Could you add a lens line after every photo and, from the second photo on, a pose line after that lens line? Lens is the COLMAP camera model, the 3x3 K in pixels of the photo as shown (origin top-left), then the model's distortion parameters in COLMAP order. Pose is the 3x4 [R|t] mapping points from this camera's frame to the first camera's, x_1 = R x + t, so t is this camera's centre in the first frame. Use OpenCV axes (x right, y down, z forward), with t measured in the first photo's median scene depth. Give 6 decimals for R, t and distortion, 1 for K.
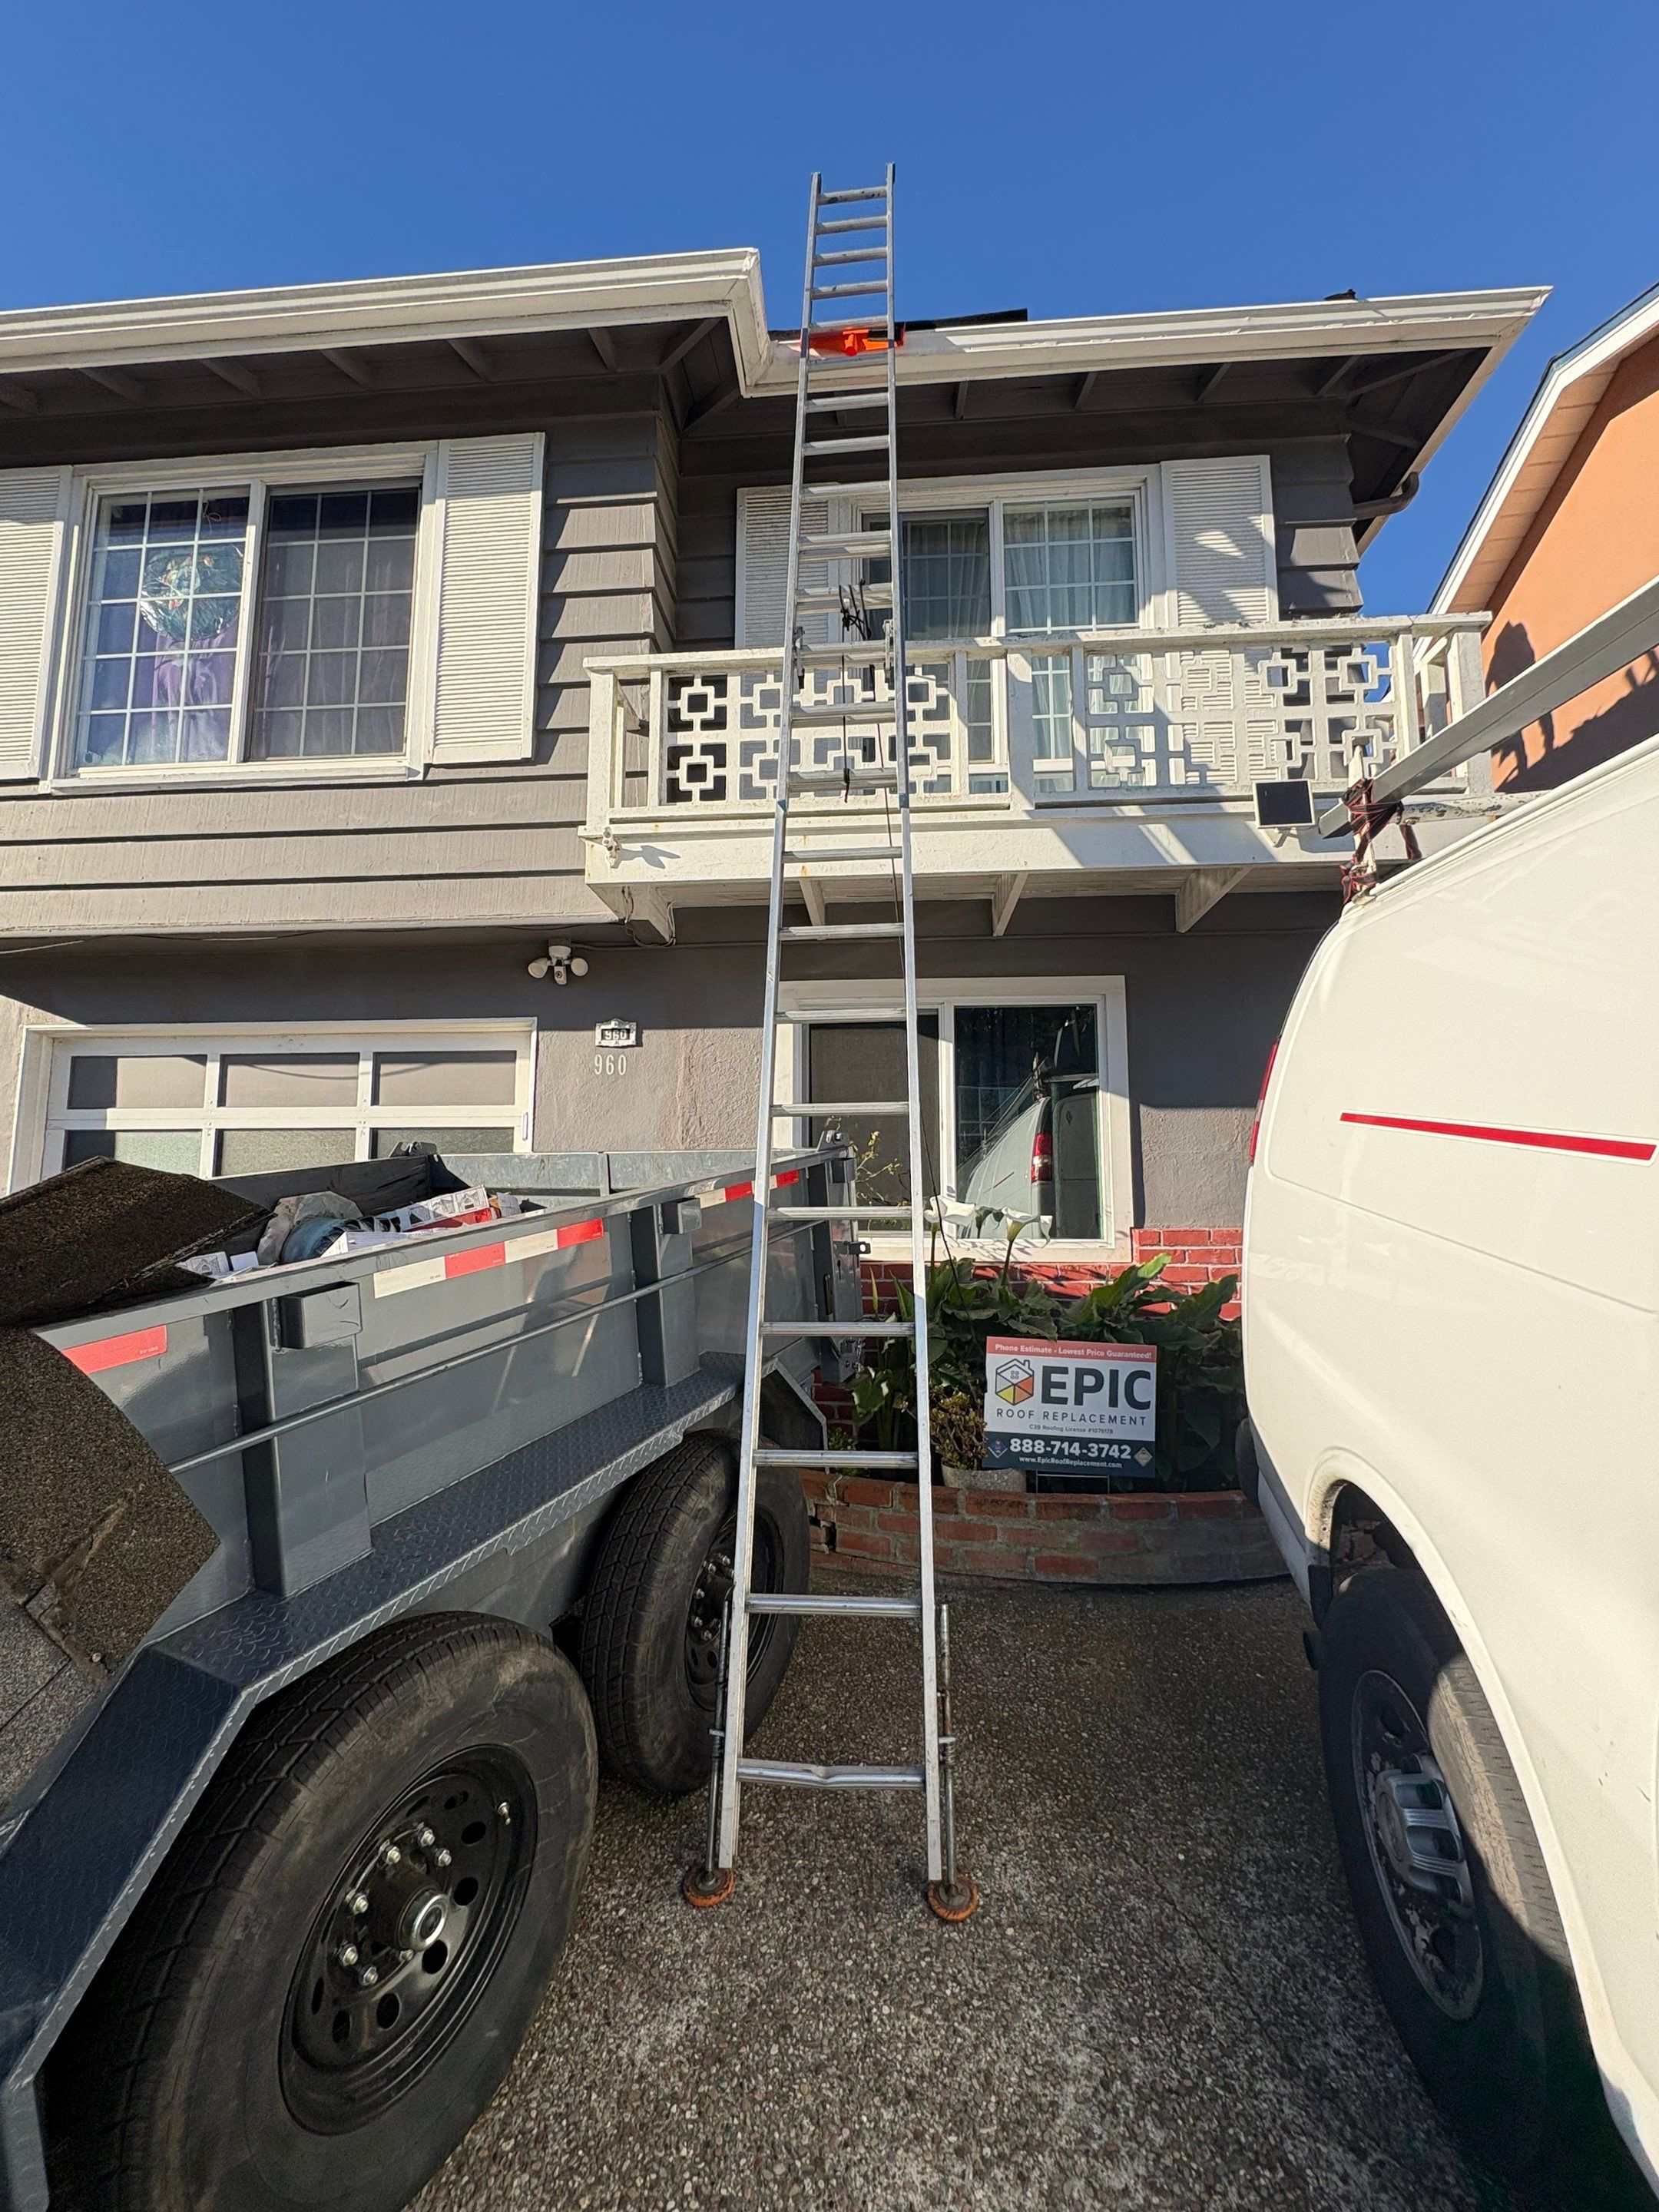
lens RADIAL K [[886.0, 0, 827.7], [0, 886.0, 1103.8], [0, 0, 1]] dist [-0.000804, 0.000096]
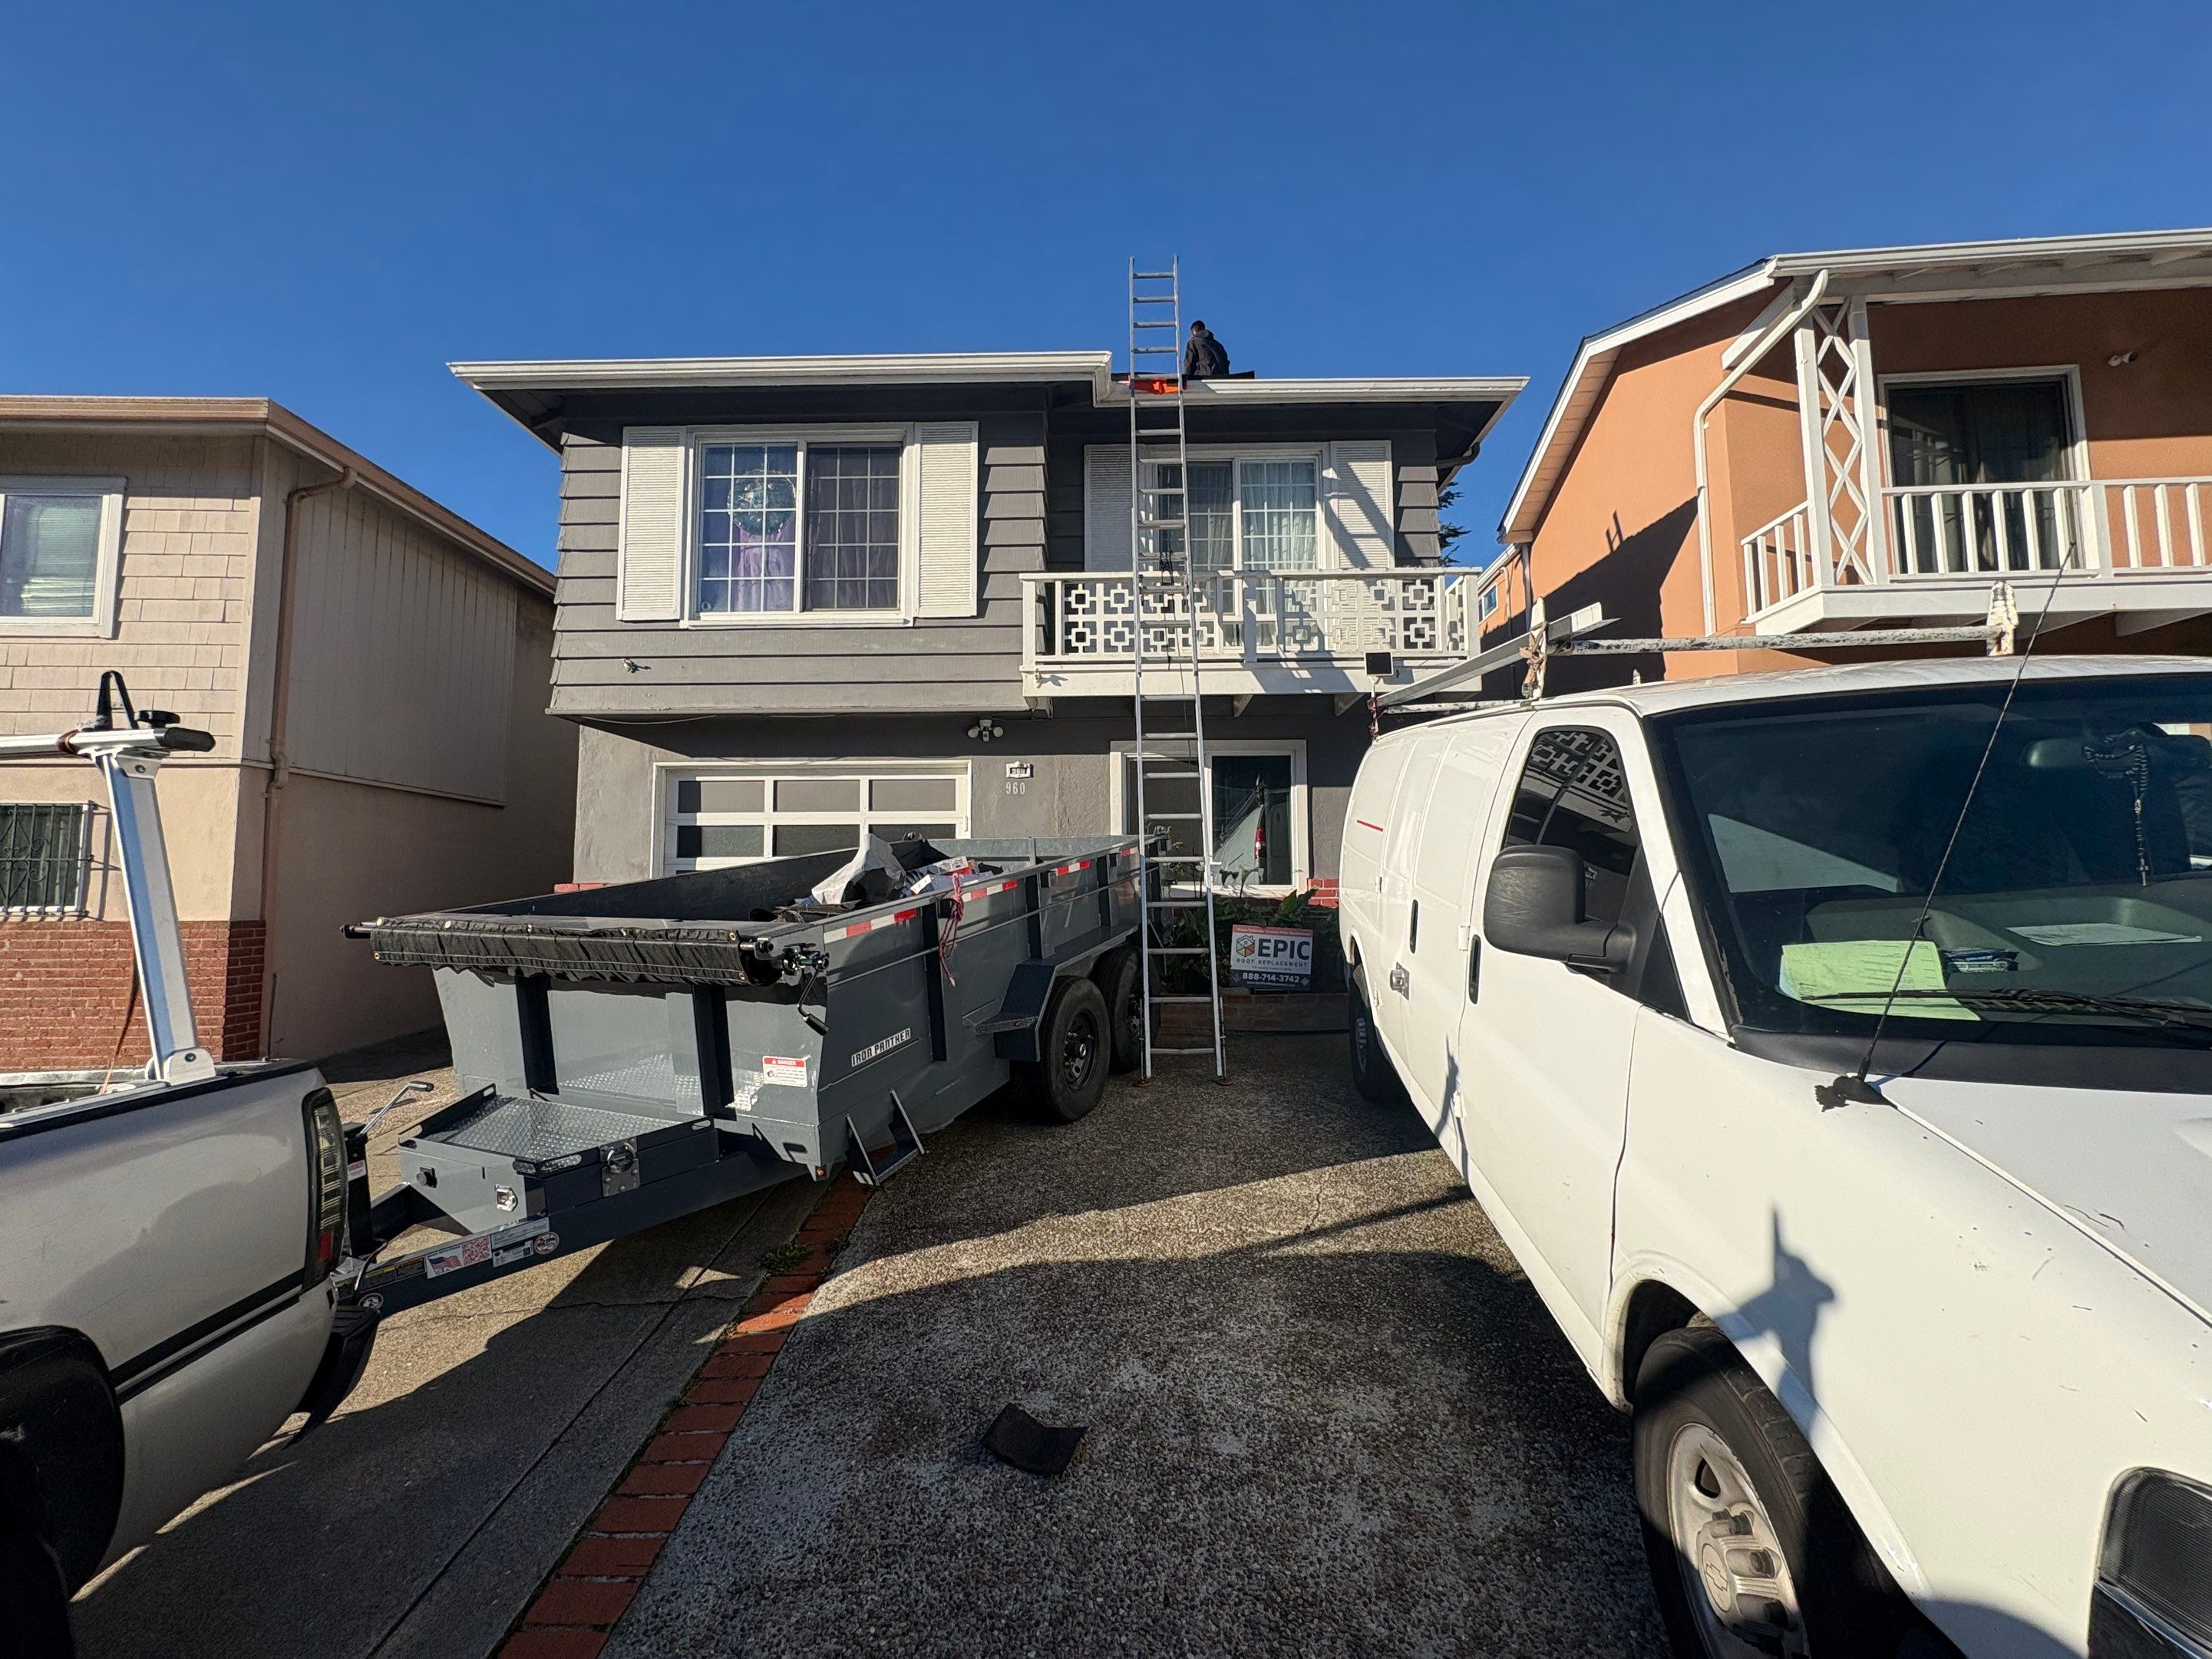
lens RADIAL K [[885.9, 0, 1106.3], [0, 885.9, 829.5], [0, 0, 1]] dist [-0.000804, 0.000096]
pose [[0.998283, -0.001185, 0.058565, -0.201520], [-0.000764, 0.999446, 0.033258, -0.024849], [-0.058572, -0.033246, 0.997729, -0.892643]]
